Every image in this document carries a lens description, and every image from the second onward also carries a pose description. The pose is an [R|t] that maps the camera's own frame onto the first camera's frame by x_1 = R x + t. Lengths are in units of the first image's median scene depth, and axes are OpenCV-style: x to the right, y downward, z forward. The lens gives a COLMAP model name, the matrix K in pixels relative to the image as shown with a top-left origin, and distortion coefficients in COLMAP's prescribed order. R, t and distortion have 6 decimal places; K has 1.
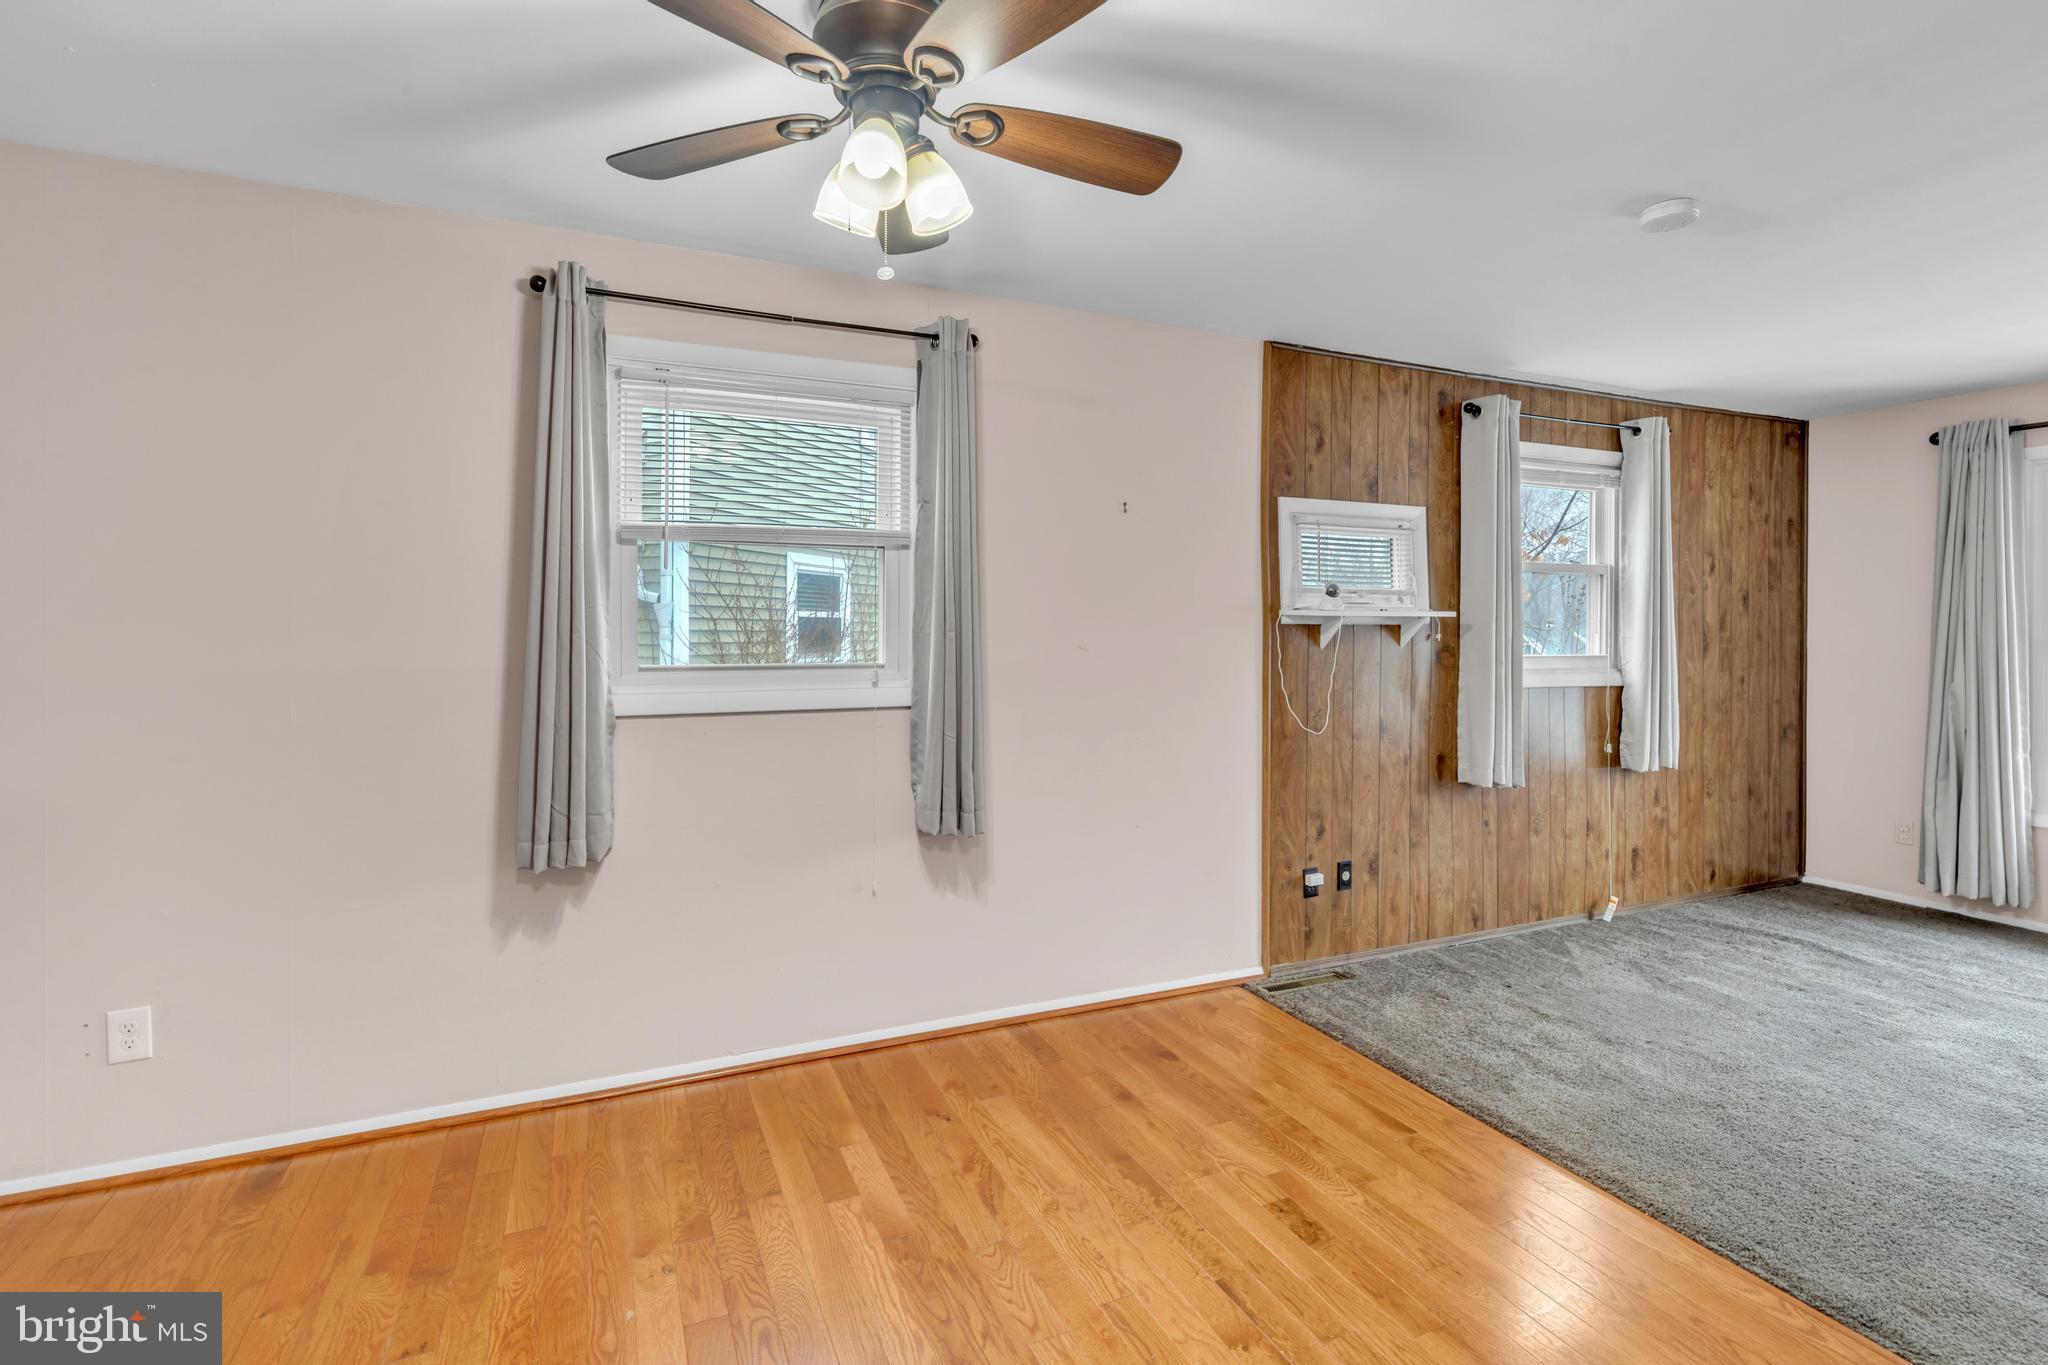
lens RADIAL K [[962.0, 0, 1019.0], [0, 962.0, 620.0], [0, 0, 1]] dist [0.002263, -0.000418]
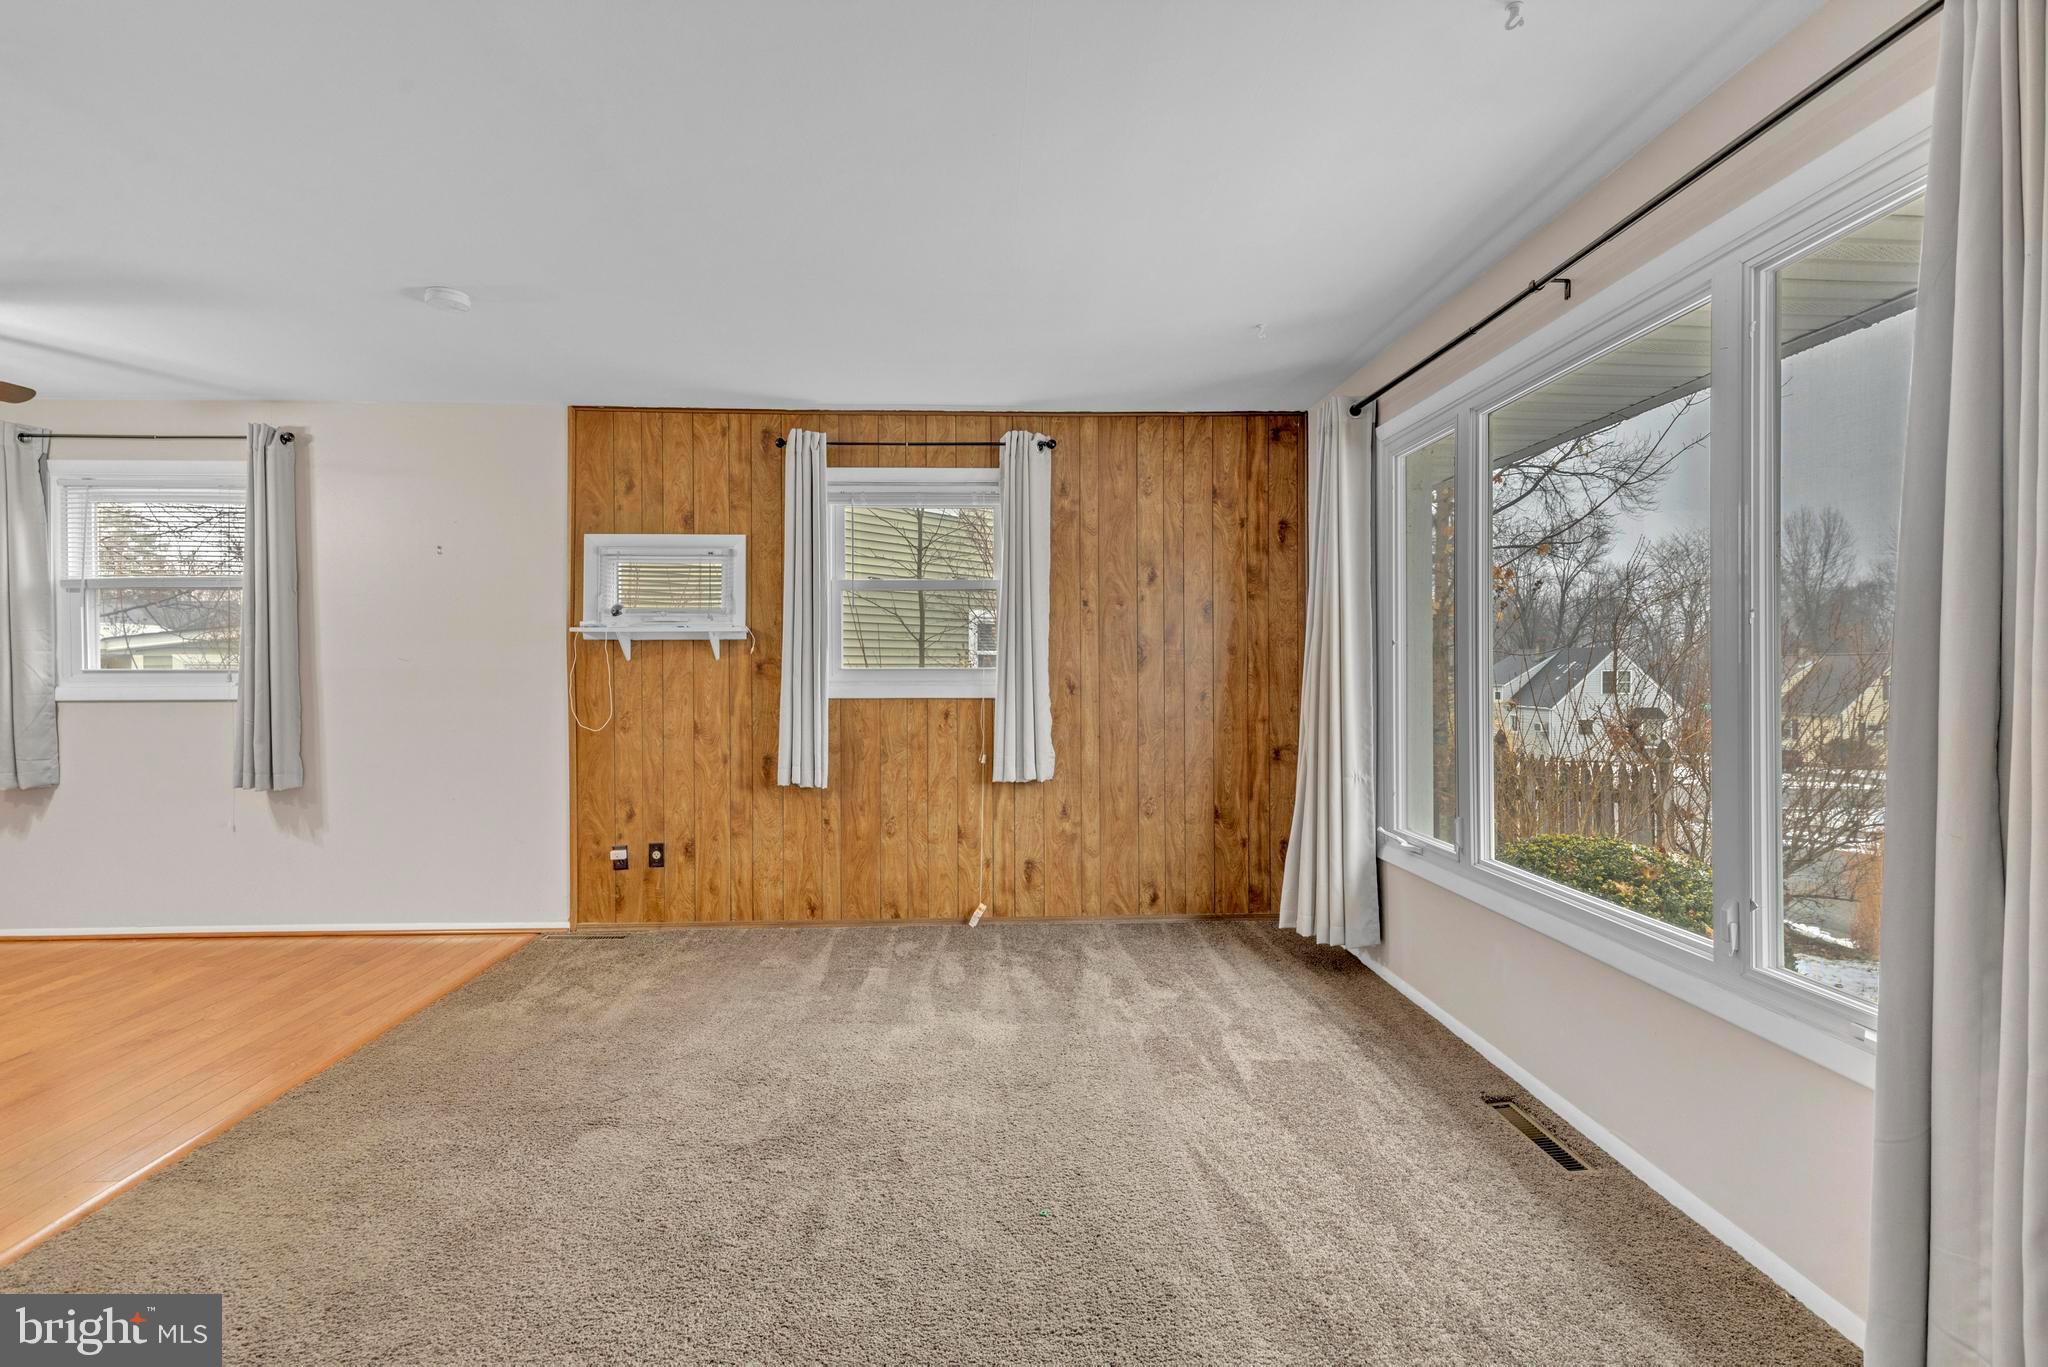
lens RADIAL K [[944.0, 0, 1003.3], [0, 944.0, 670.7], [0, 0, 1]] dist [-0.000635, -0.000908]
pose [[0.931281, -0.009873, -0.364167, 1.100044], [0.008966, 0.999951, -0.004181, 0.048856], [0.364190, 0.000629, 0.931324, 0.083858]]
